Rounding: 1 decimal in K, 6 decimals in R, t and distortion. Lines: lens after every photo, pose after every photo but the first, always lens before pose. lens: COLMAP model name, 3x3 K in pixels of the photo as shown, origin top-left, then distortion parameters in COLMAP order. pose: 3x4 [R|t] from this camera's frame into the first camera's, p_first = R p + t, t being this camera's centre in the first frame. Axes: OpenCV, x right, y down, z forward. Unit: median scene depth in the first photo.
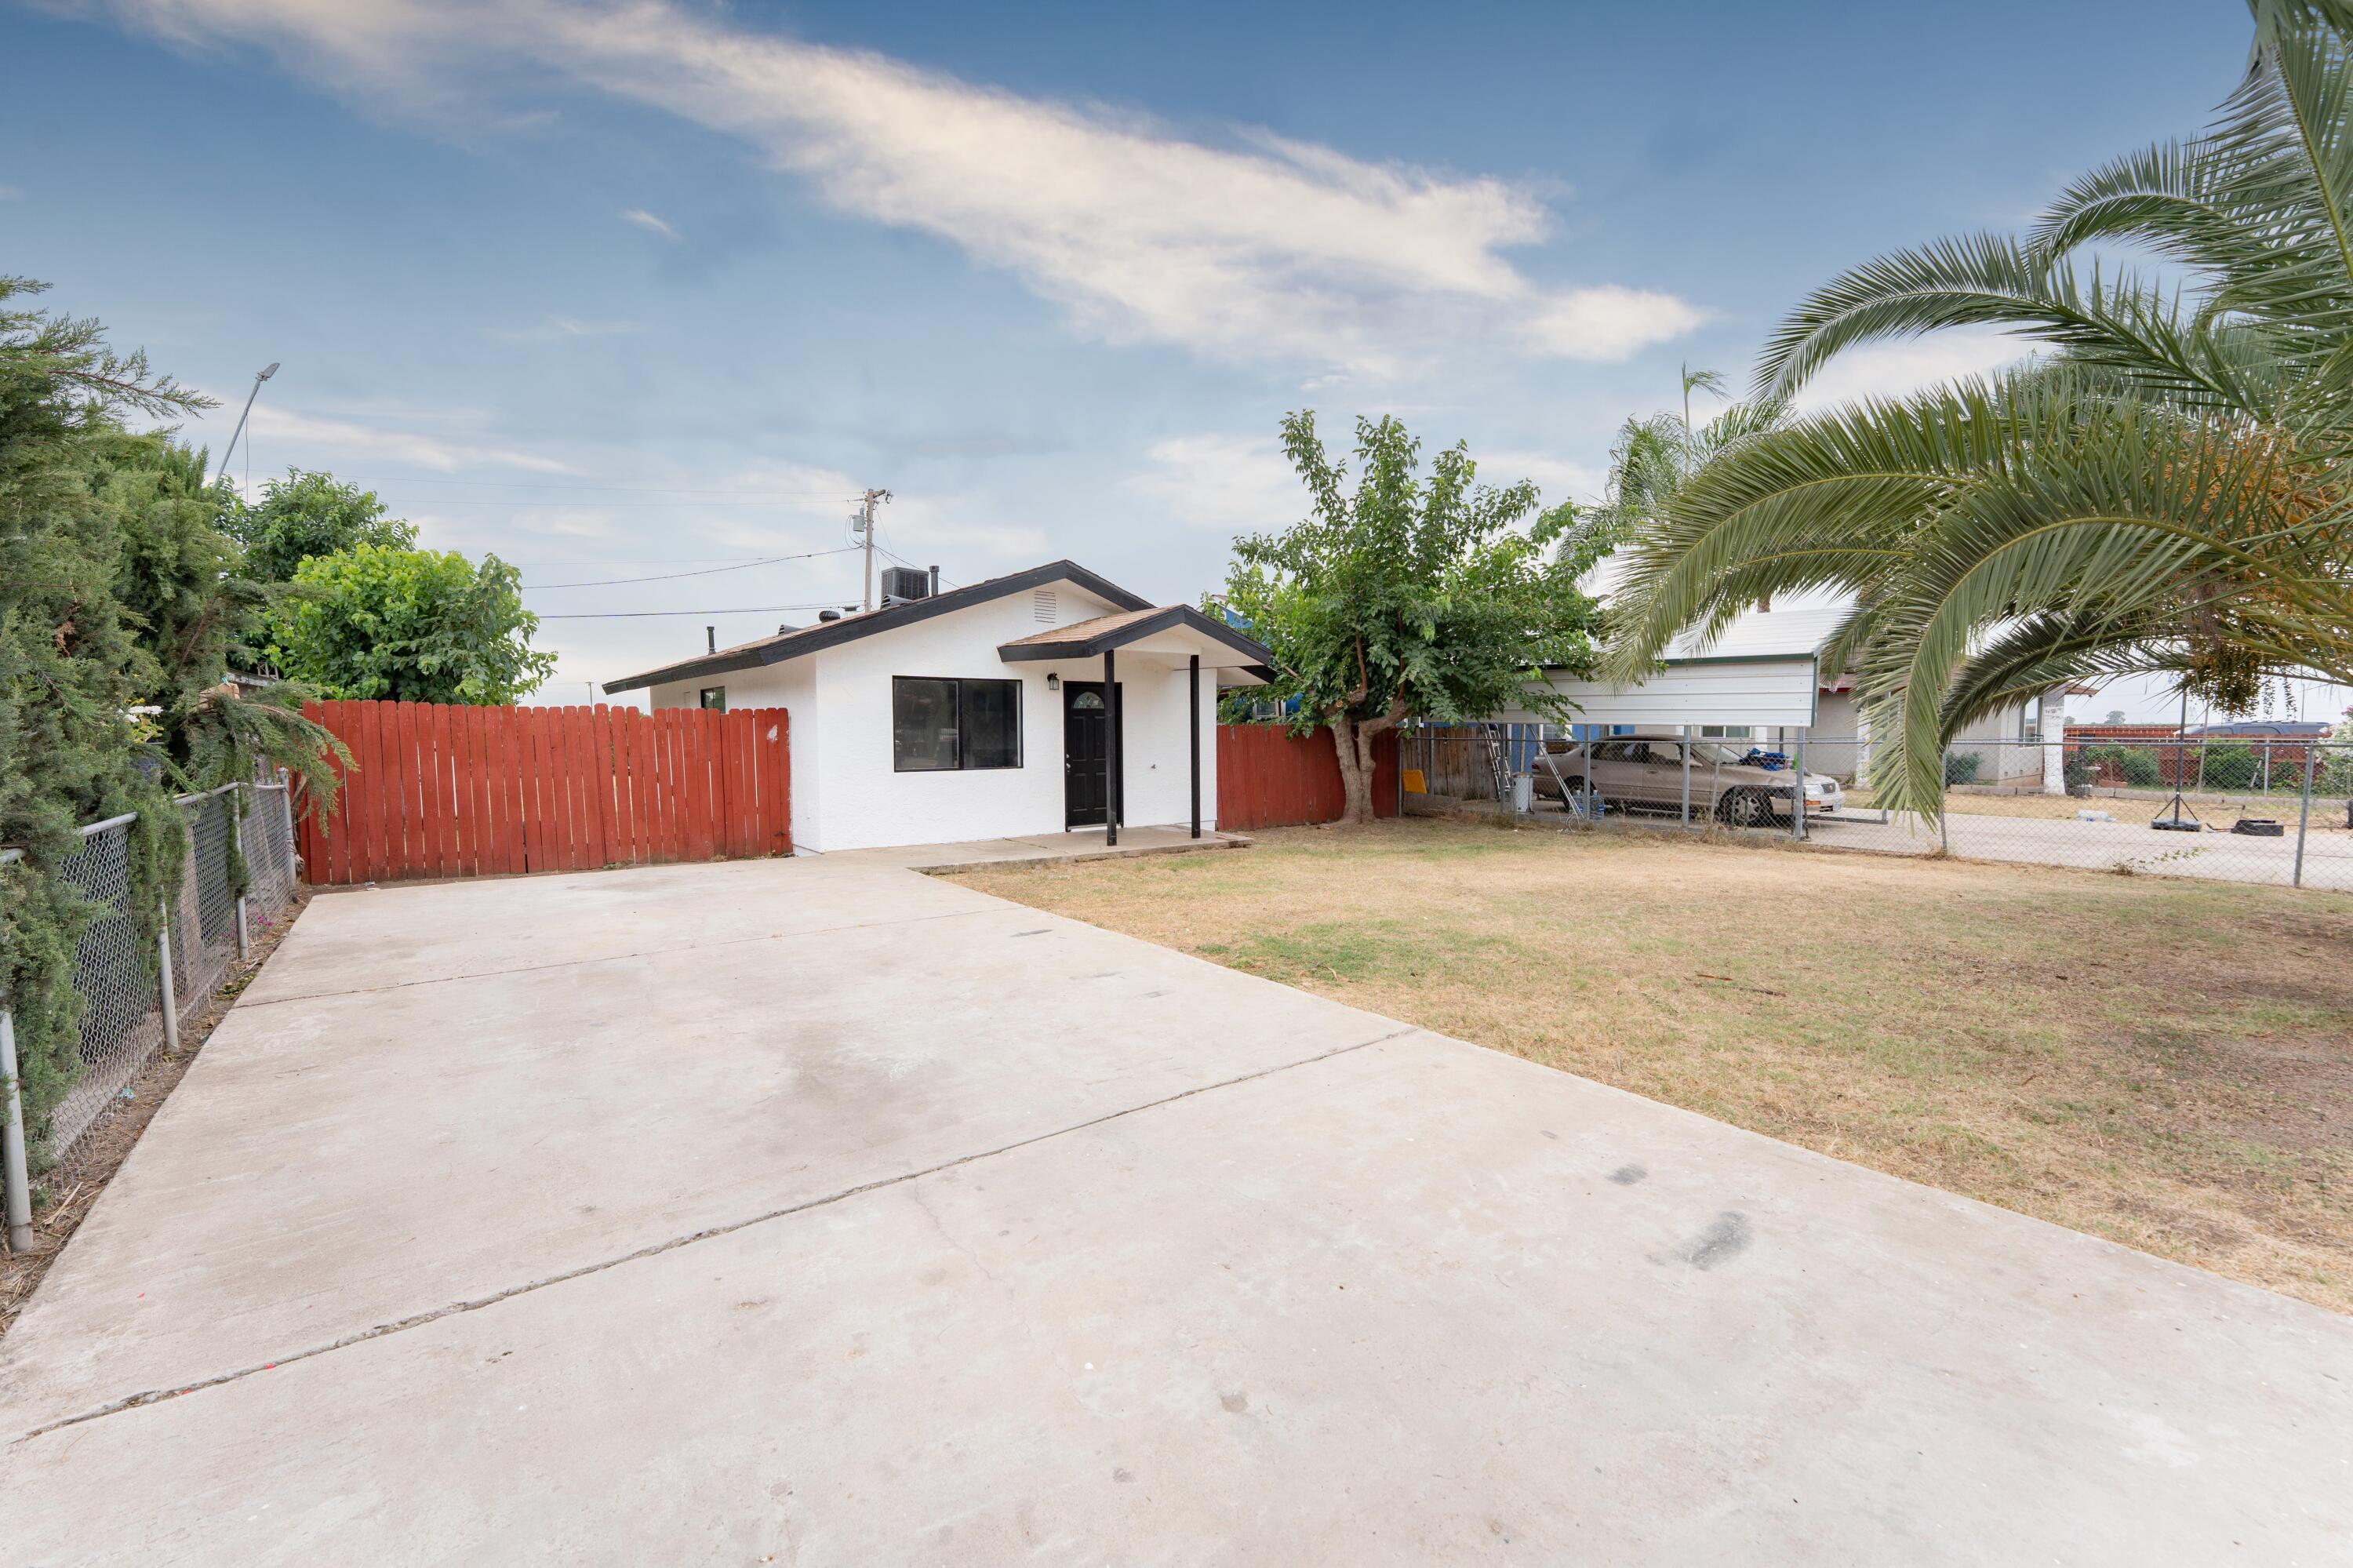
lens RADIAL K [[919.8, 0, 1190.7], [0, 919.8, 773.4], [0, 0, 1]] dist [-0.002696, -0.000170]
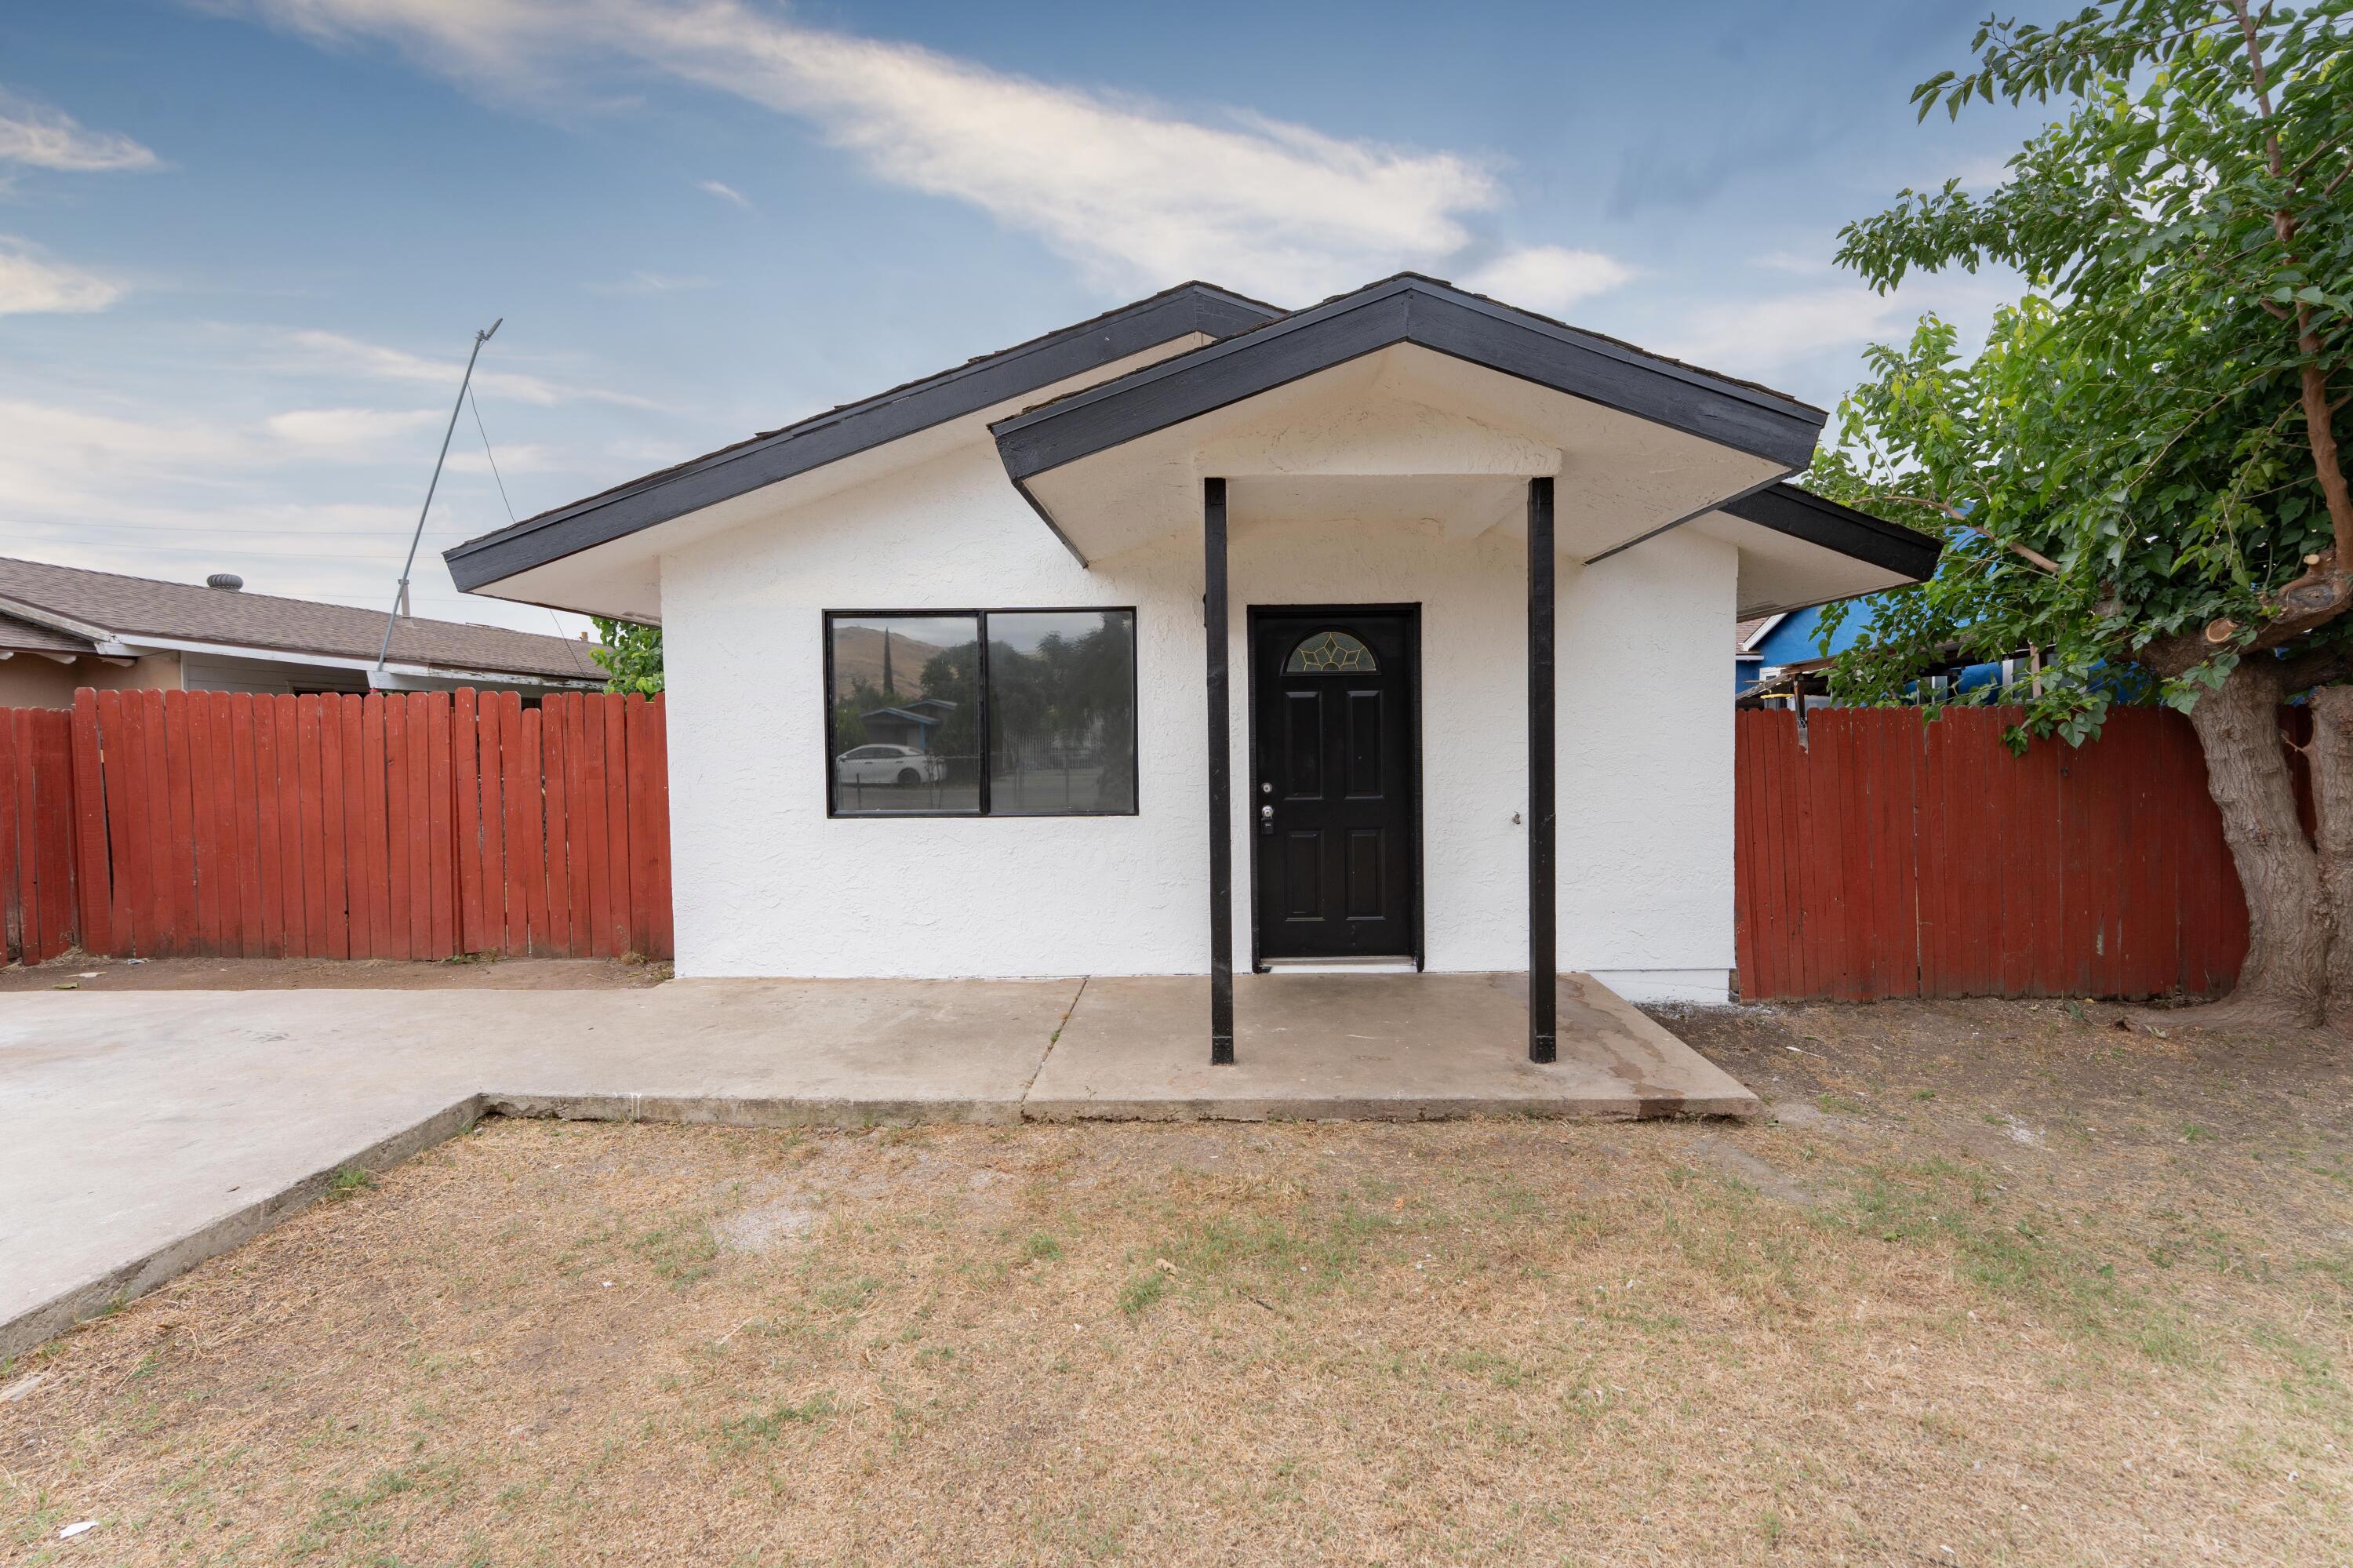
lens RADIAL K [[981.4, 0, 1222.1], [0, 981.4, 770.5], [0, 0, 1]] dist [0.000259, 0.000000]
pose [[0.788798, 0.014185, -0.614489, 0.116256], [-0.023315, 0.999705, -0.006852, -0.022633], [0.614210, 0.019731, 0.788896, 0.620734]]
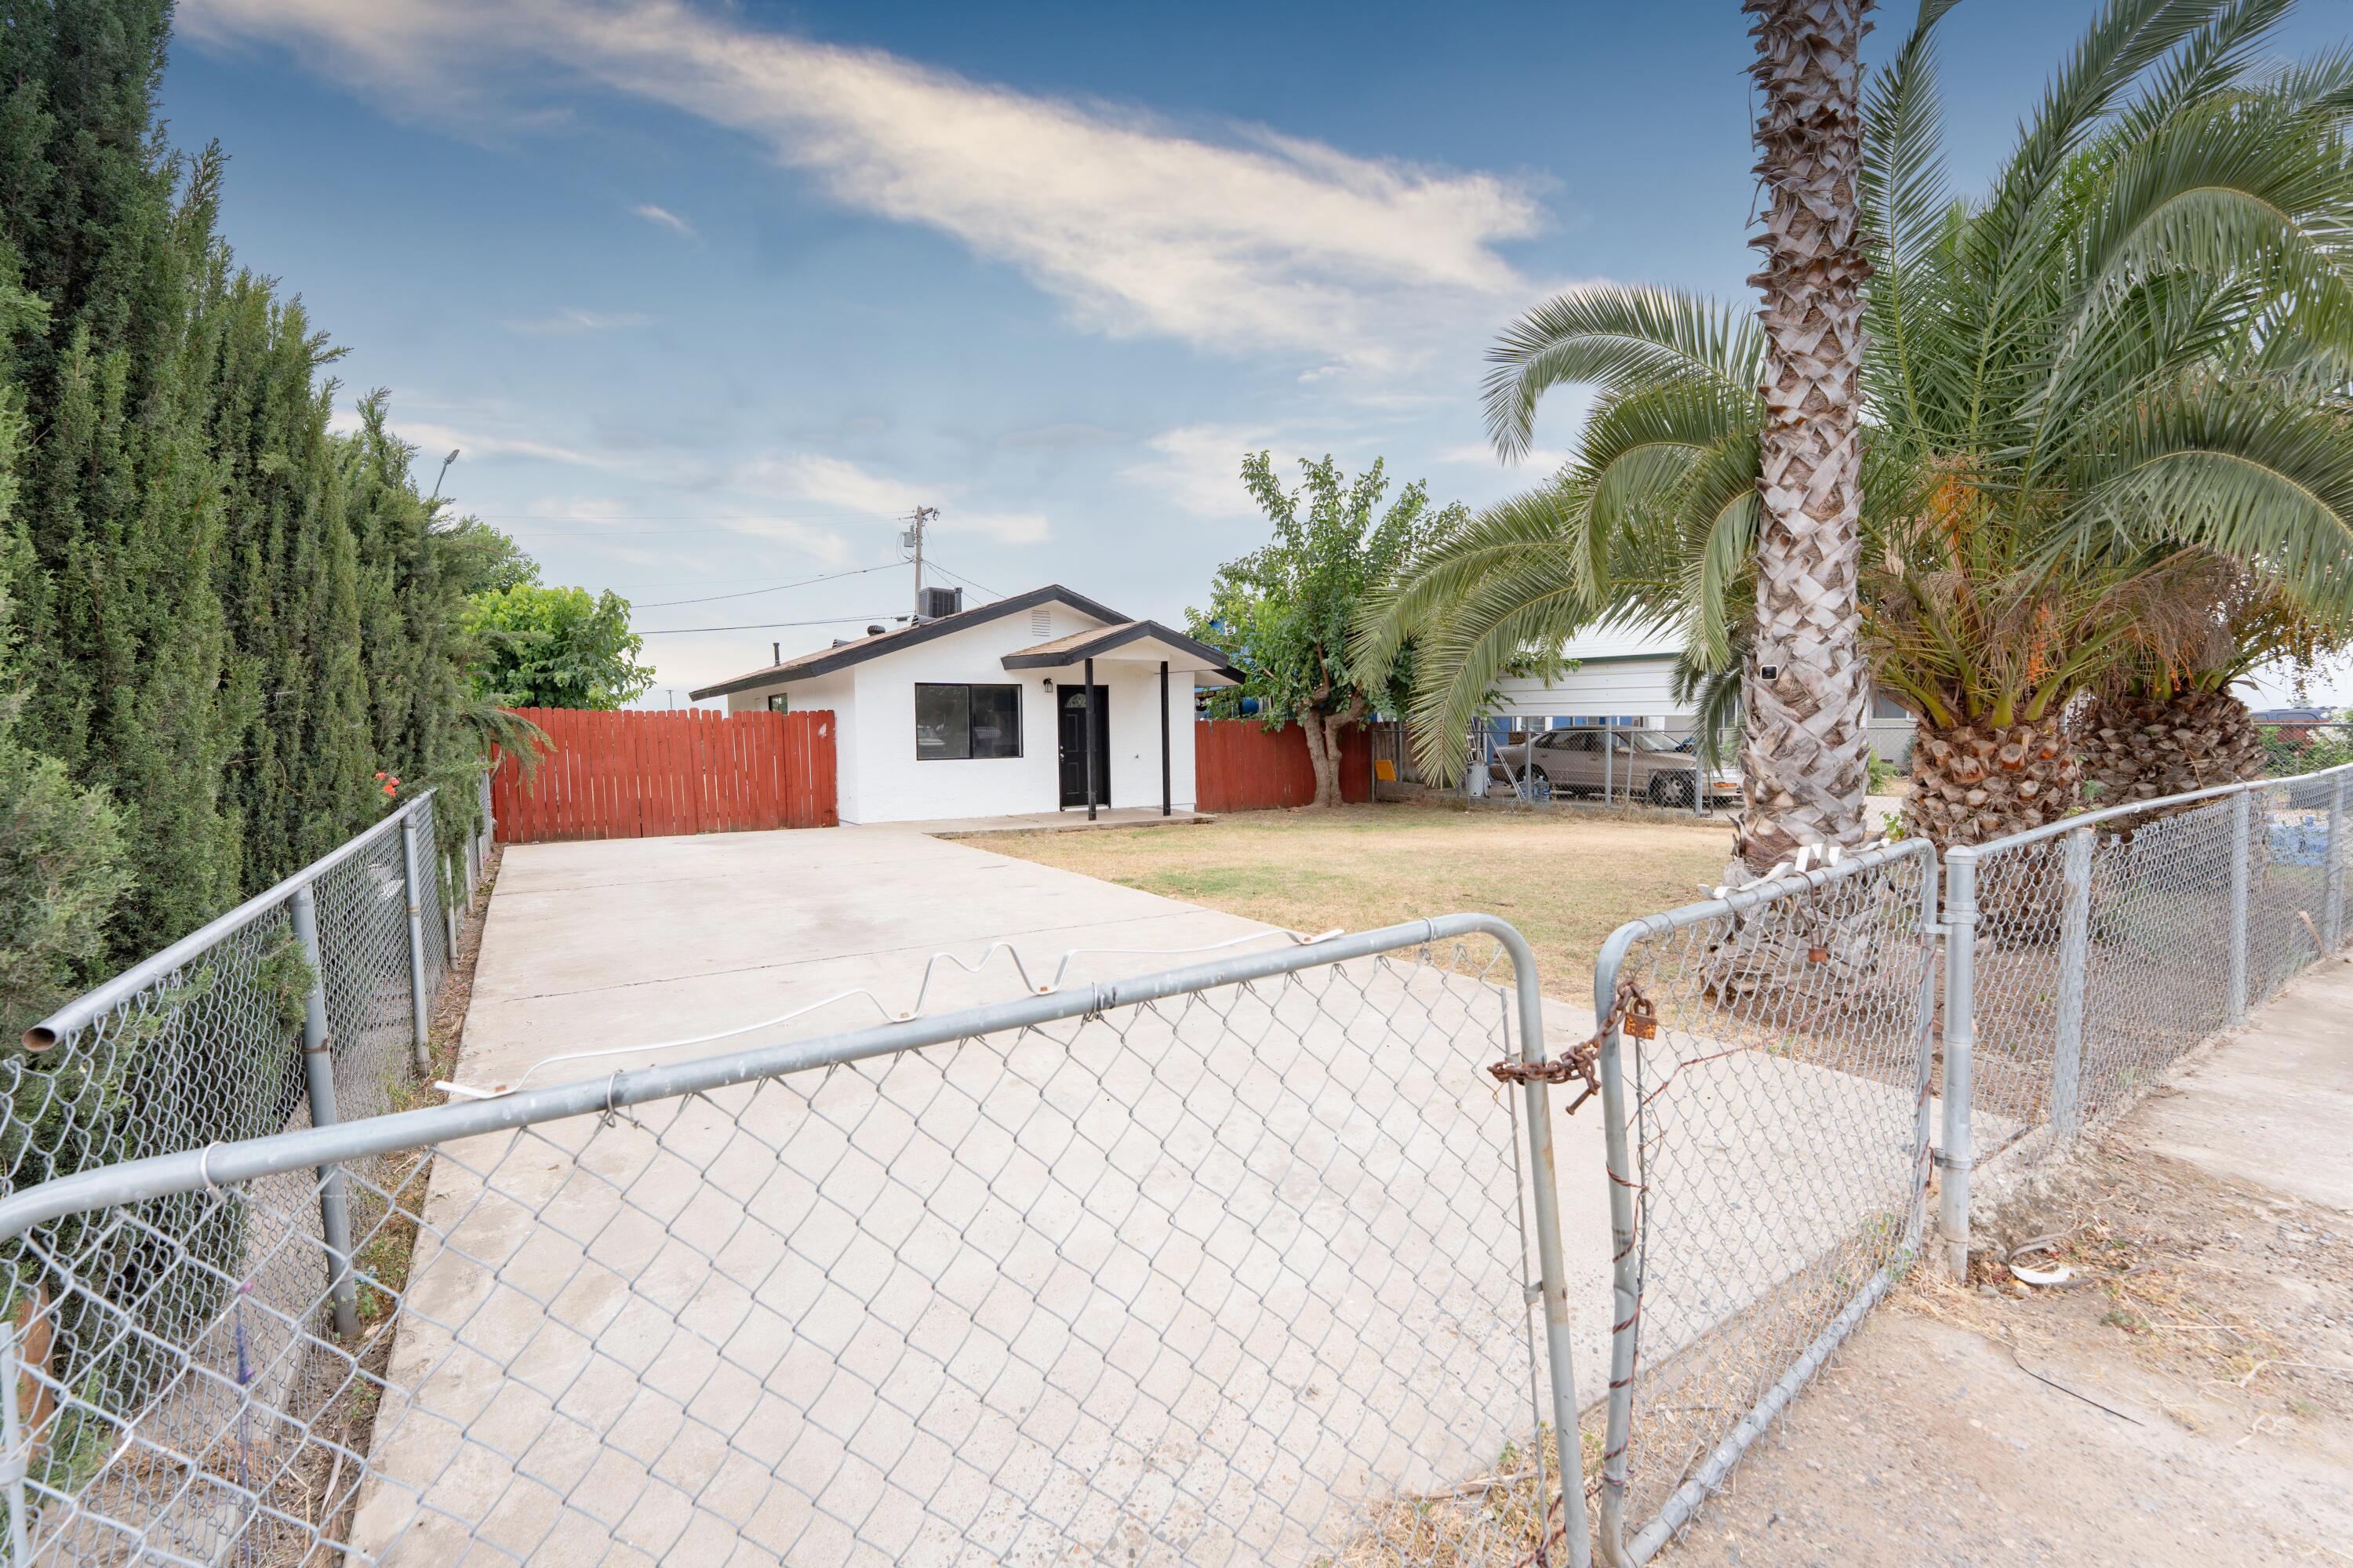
lens RADIAL K [[938.5, 0, 1162.6], [0, 938.5, 775.0], [0, 0, 1]] dist [-0.016338, 0.000001]
pose [[0.995621, -0.005192, -0.093339, 0.106016], [0.005125, 0.999986, -0.000956, 0.018026], [0.093343, 0.000473, 0.995634, -0.191903]]
